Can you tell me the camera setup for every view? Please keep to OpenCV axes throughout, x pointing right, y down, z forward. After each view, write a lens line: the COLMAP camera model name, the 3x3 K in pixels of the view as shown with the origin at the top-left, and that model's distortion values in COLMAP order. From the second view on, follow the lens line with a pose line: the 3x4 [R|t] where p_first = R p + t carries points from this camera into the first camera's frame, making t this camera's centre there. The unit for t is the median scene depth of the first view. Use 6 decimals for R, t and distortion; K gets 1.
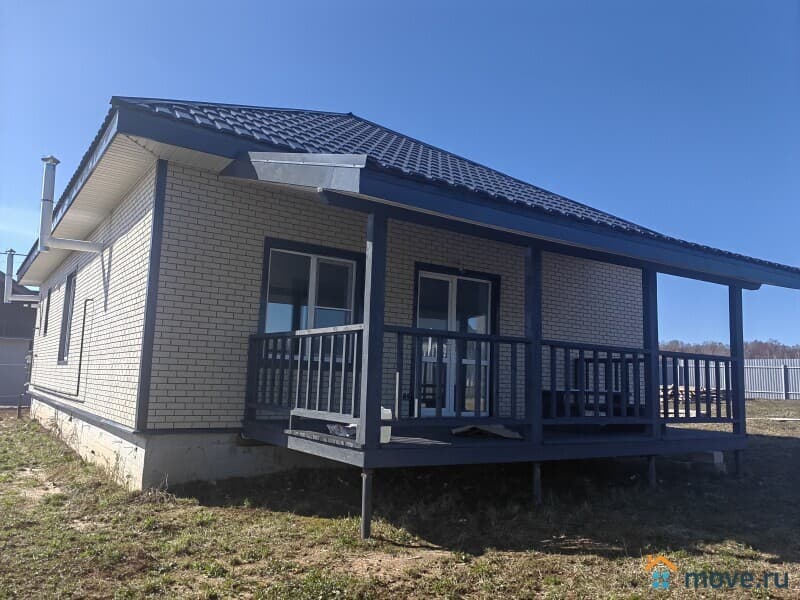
lens RADIAL K [[640.0, 0, 401.3], [0, 640.0, 298.6], [0, 0, 1]] dist [0.040217, -0.037162]
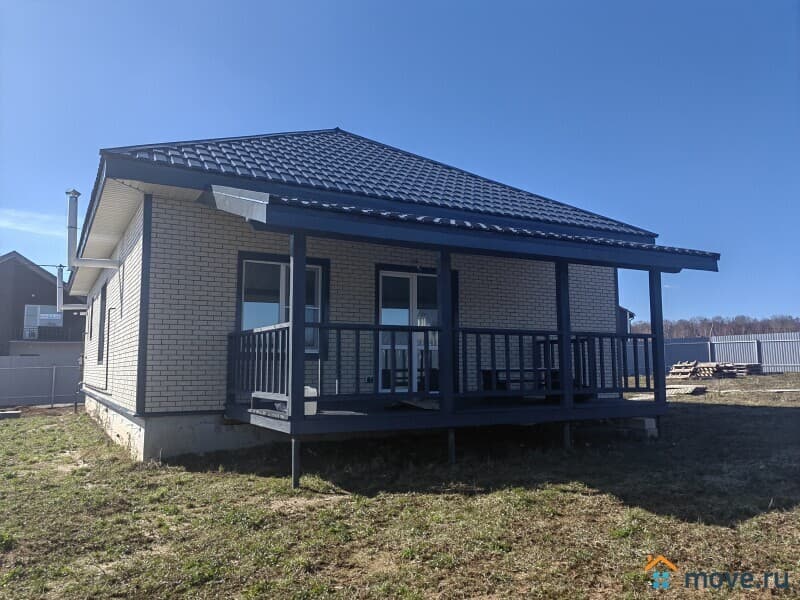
lens RADIAL K [[640.0, 0, 400.0], [0, 640.0, 298.8], [0, 0, 1]] dist [0.040217, -0.037162]
pose [[0.995130, -0.047276, -0.086498, 0.198208], [0.048782, 0.998691, 0.015380, -0.011505], [0.085658, -0.019525, 0.996133, -0.179734]]
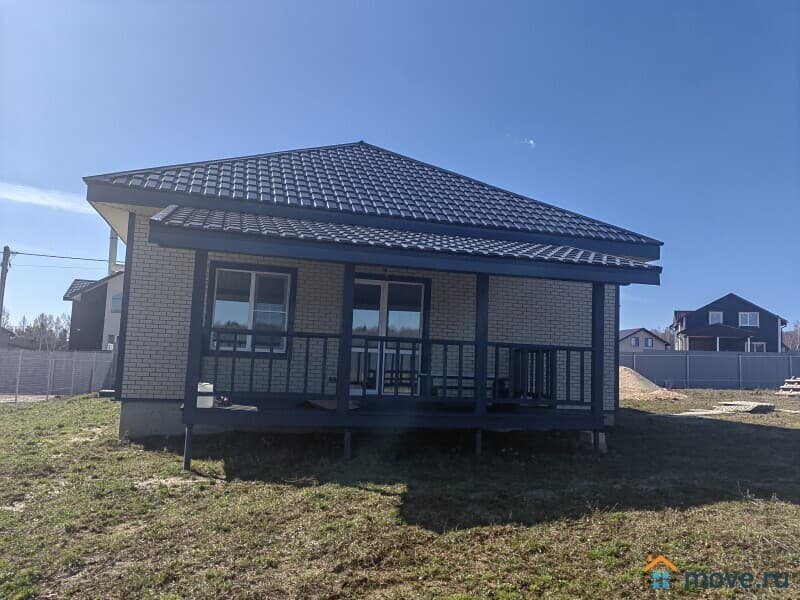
lens RADIAL K [[640.0, 0, 398.1], [0, 640.0, 298.3], [0, 0, 1]] dist [0.040217, -0.037162]
pose [[0.947343, -0.026982, -0.319083, 0.631366], [0.031680, 0.999453, 0.009541, -0.017752], [0.318651, -0.019147, 0.947679, -0.177942]]
